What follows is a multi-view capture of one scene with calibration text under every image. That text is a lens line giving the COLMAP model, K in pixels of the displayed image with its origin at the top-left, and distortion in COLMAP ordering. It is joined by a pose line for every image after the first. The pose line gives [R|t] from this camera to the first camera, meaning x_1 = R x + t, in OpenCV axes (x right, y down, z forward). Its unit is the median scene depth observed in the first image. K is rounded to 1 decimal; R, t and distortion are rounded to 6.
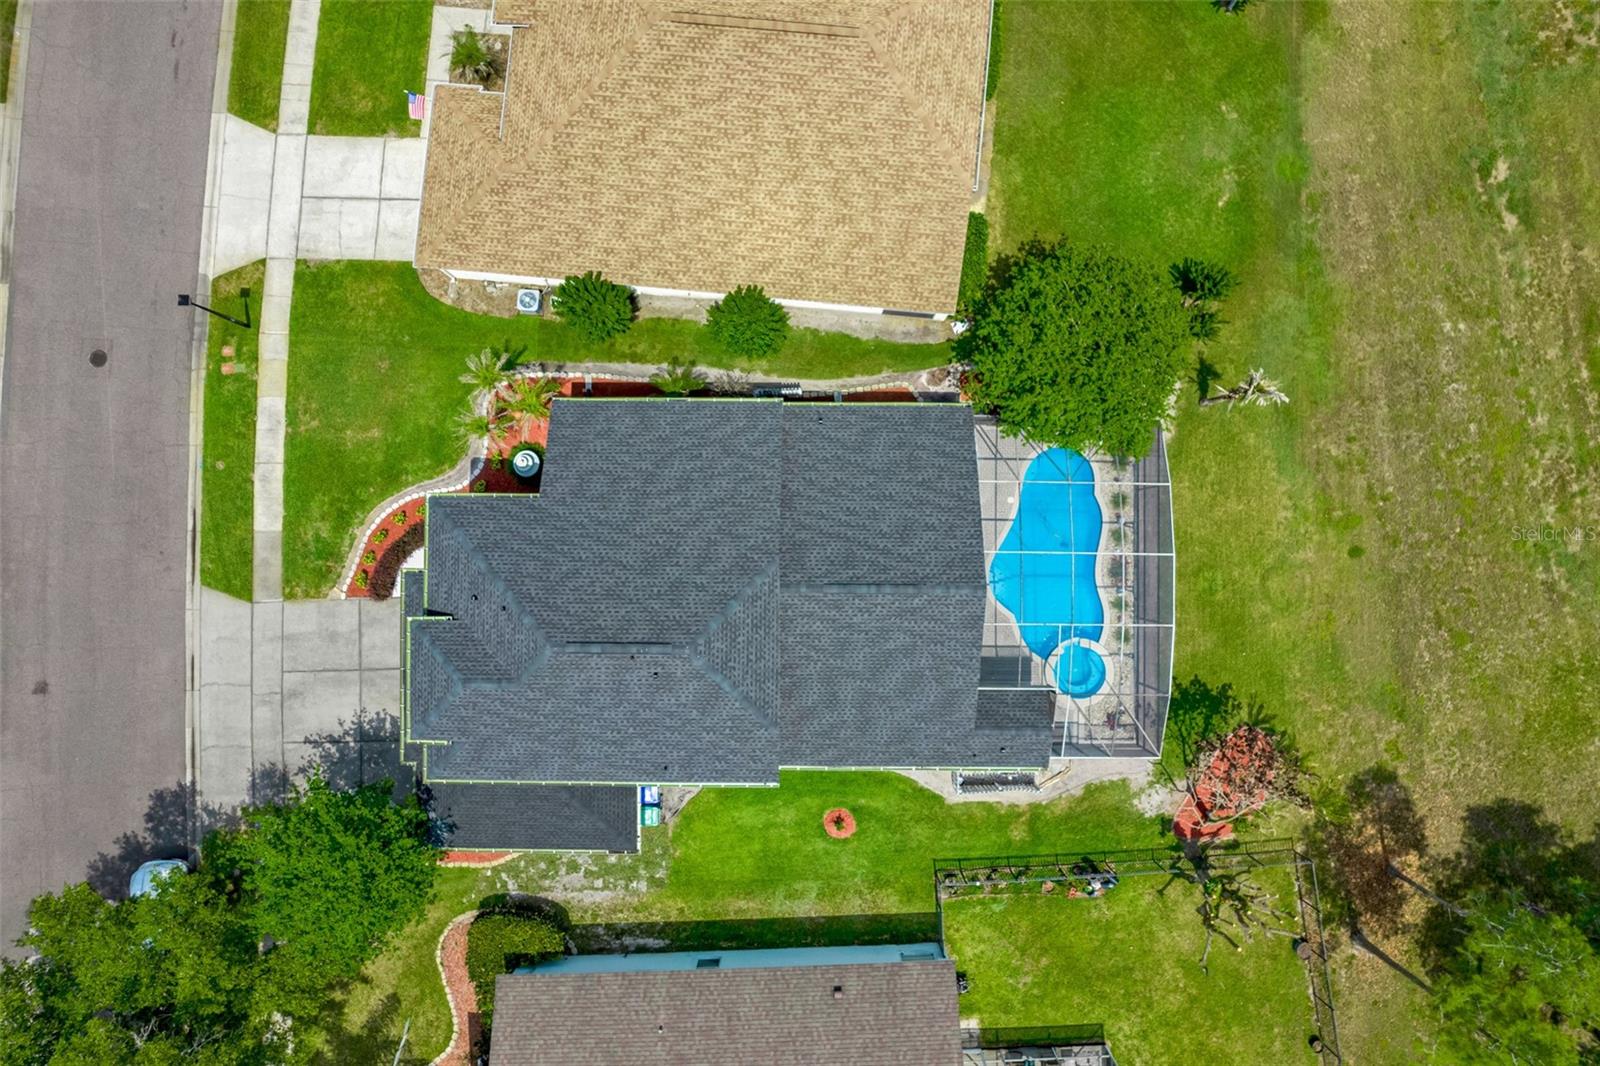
lens RADIAL K [[1042.3, 0, 784.6], [0, 1042.3, 531.7], [0, 0, 1]] dist [-0.074309, 0.064047]
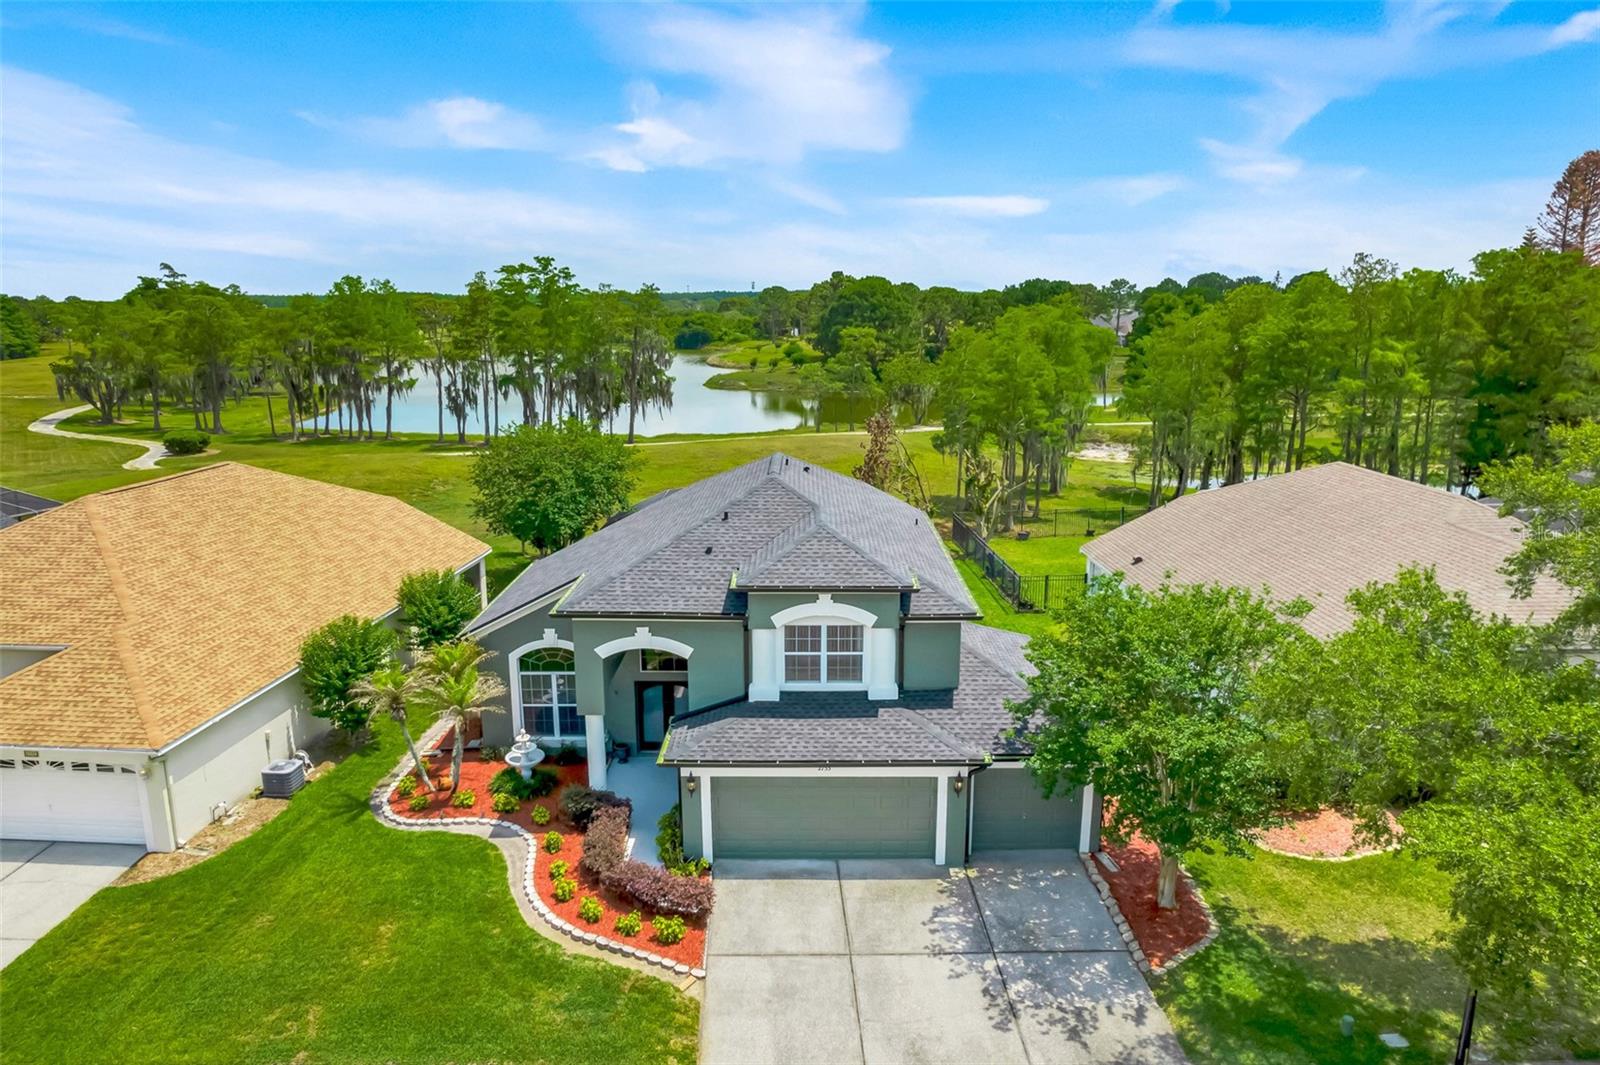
lens RADIAL K [[1078.7, 0, 789.4], [0, 1078.7, 529.6], [0, 0, 1]] dist [-0.079168, 0.073293]
pose [[0.009437, -0.192516, 0.981249, -0.867930], [0.999728, 0.022727, -0.005156, 0.101888], [-0.021308, 0.981031, 0.192678, 0.693715]]
